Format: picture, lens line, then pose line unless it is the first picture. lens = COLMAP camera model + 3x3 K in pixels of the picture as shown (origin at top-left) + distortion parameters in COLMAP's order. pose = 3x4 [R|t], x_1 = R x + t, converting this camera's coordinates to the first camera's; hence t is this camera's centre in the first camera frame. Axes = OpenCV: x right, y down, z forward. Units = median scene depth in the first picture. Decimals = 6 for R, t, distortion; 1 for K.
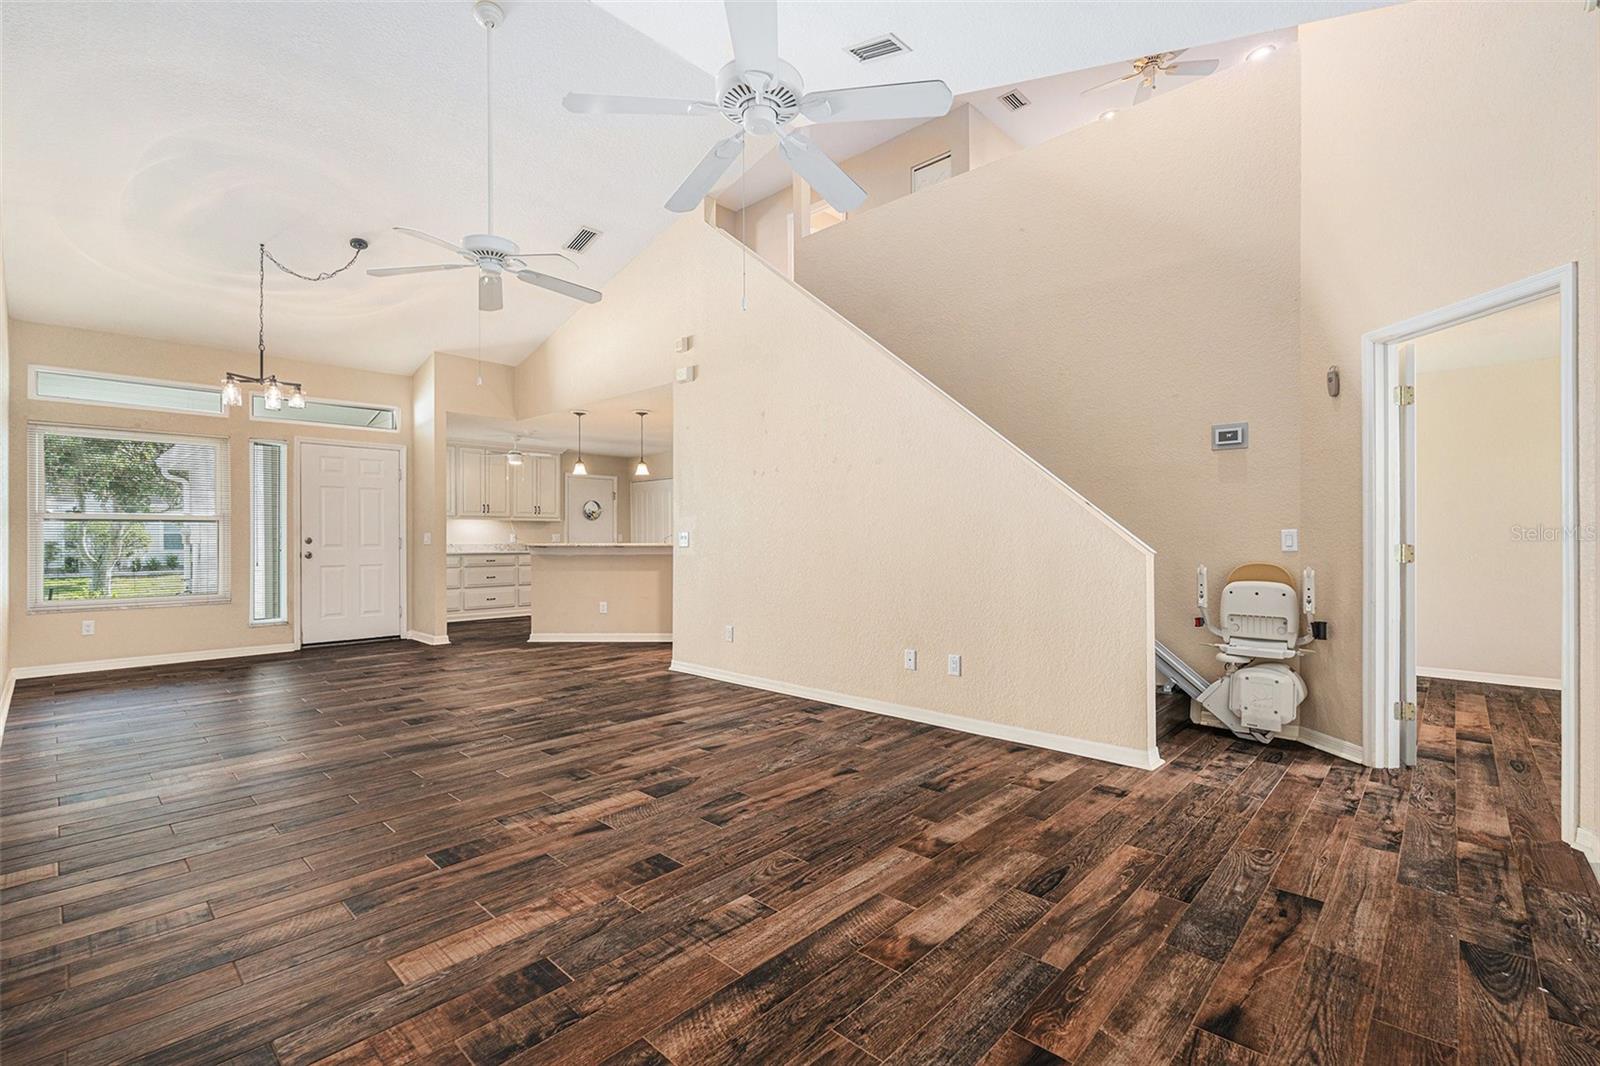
lens RADIAL K [[710.3, 0, 789.4], [0, 710.3, 537.7], [0, 0, 1]] dist [-0.004342, 0.000426]
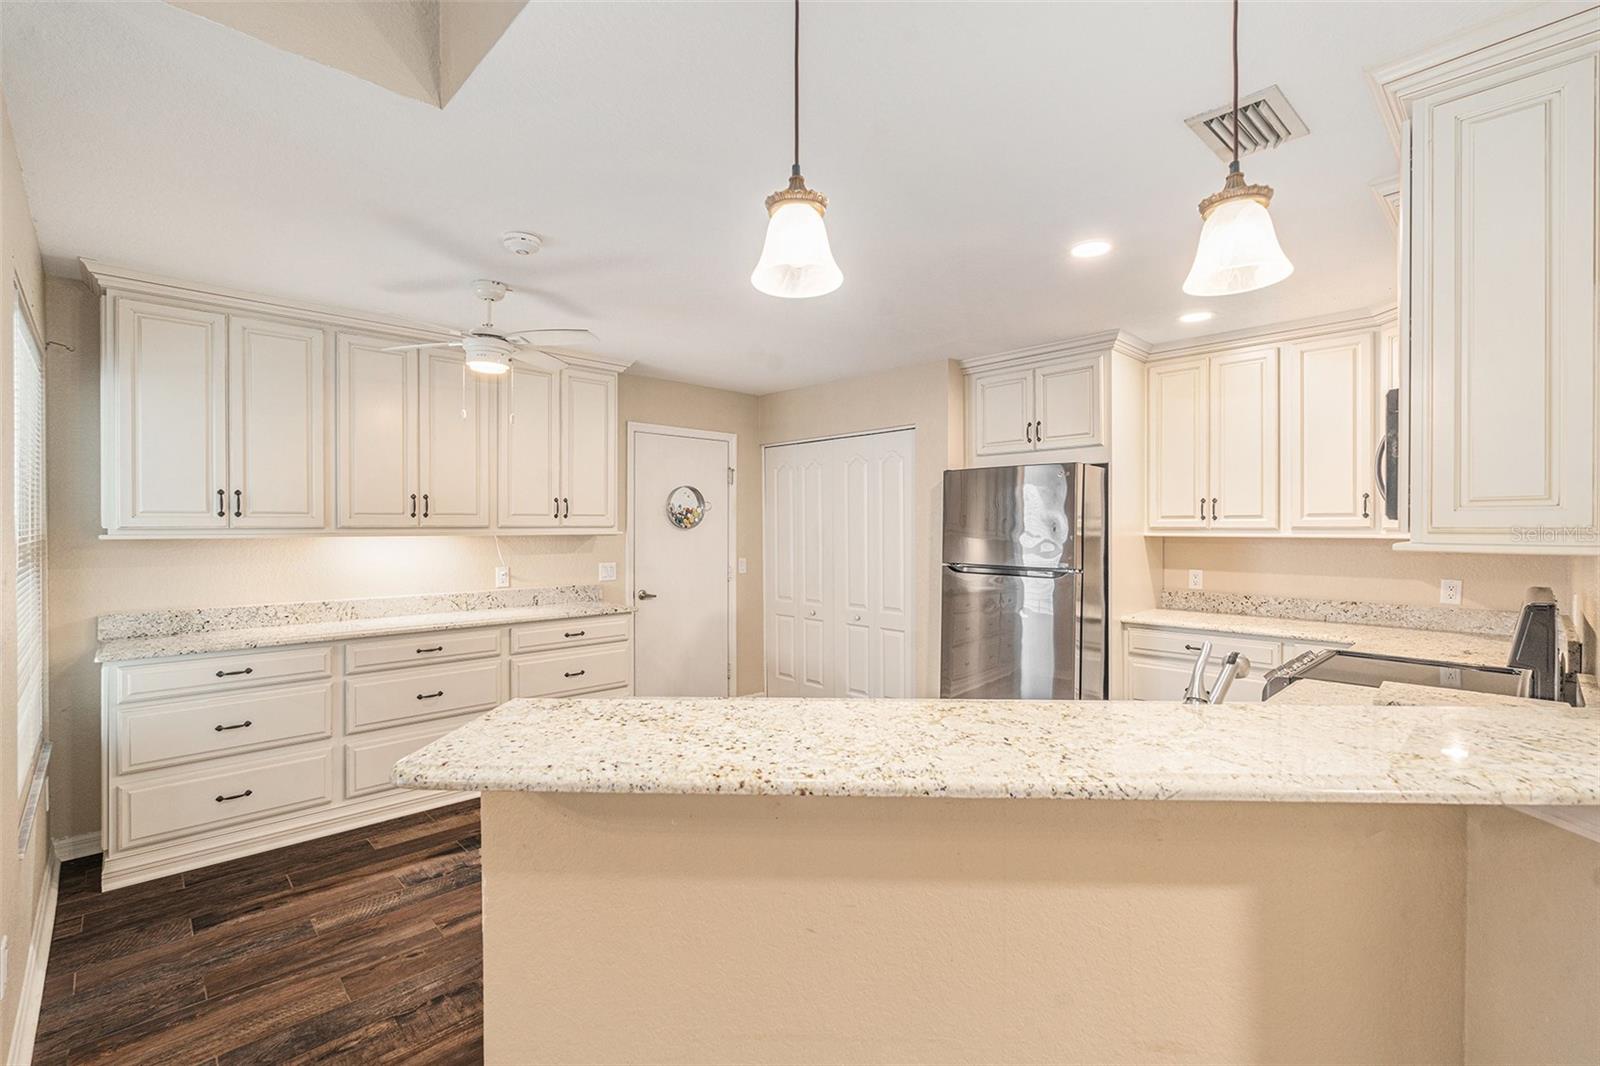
lens RADIAL K [[710.3, 0, 808.4], [0, 710.3, 531.5], [0, 0, 1]] dist [-0.004342, 0.000426]
pose [[0.999341, -0.000004, -0.036286, -0.196906], [0.000116, 0.999995, 0.003066, -0.026340], [0.036286, -0.003068, 0.999337, 0.591338]]
